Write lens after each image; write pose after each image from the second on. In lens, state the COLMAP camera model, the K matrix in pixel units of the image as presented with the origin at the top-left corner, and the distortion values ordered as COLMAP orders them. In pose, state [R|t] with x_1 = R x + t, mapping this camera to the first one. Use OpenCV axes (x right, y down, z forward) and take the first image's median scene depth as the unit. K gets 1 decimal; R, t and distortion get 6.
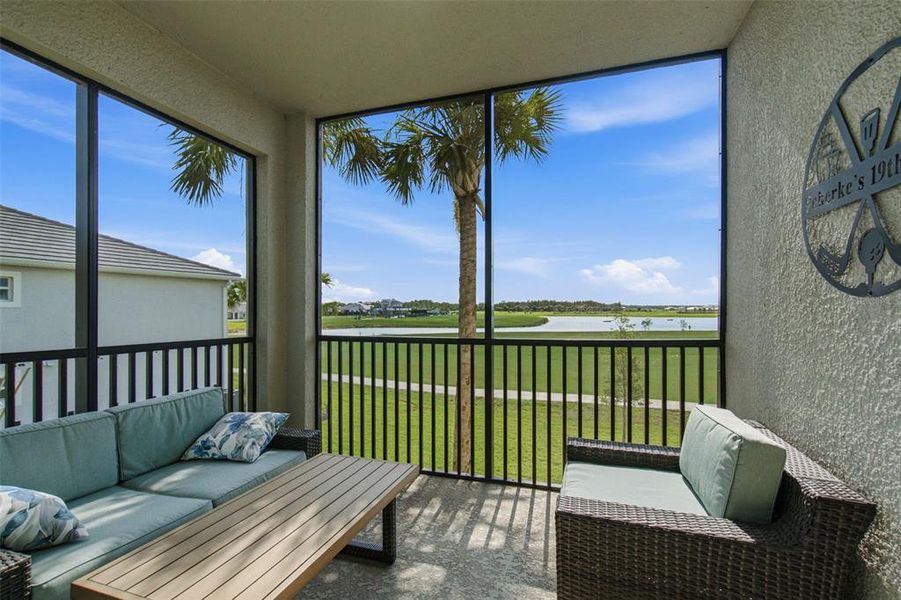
lens RADIAL K [[405.0, 0, 450.7], [0, 405.0, 307.1], [0, 0, 1]] dist [-0.000043, 0.000021]
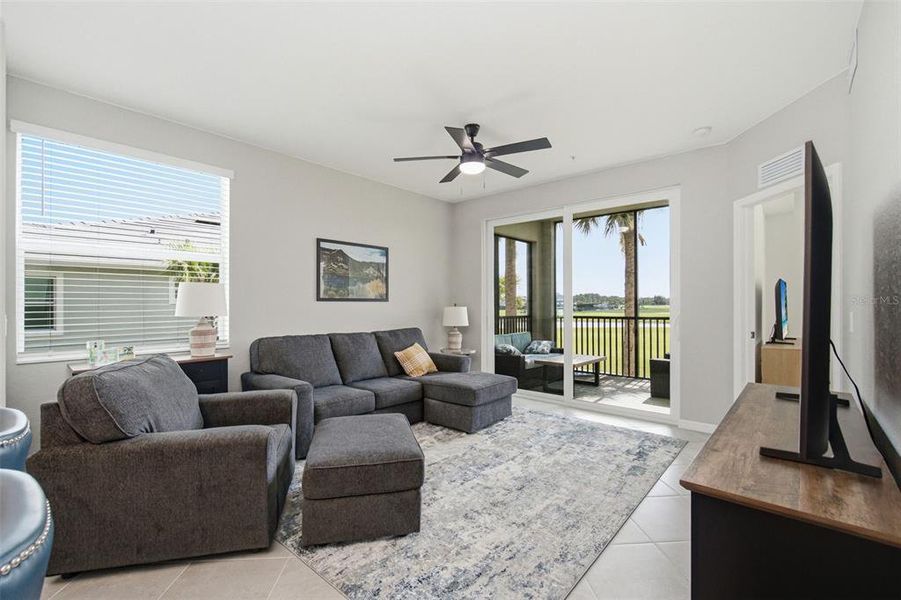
lens RADIAL K [[395.3, 0, 445.8], [0, 395.3, 300.7], [0, 0, 1]] dist [0.000106, 0.000109]
pose [[0.914814, -0.007721, -0.403801, 0.012362], [0.006855, 0.999970, -0.003589, -0.014767], [0.403817, 0.000515, 0.914840, -1.797986]]
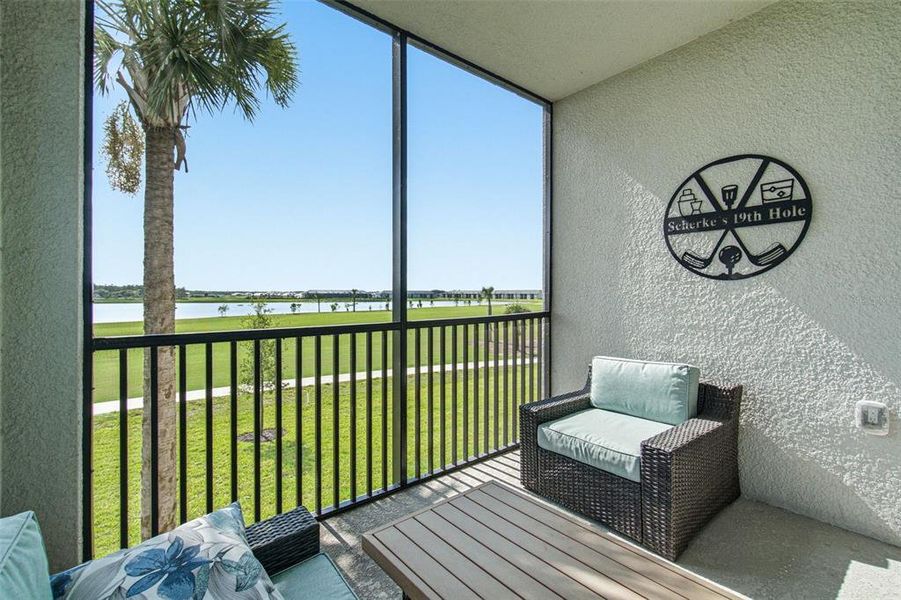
lens RADIAL K [[401.1, 0, 446.9], [0, 401.1, 294.7], [0, 0, 1]] dist [-0.001708, -0.000149]
pose [[0.557344, -0.001327, 0.830281, -0.665096], [-0.002764, 0.999990, 0.003454, 0.020242], [-0.830277, -0.004220, 0.557334, 0.531227]]
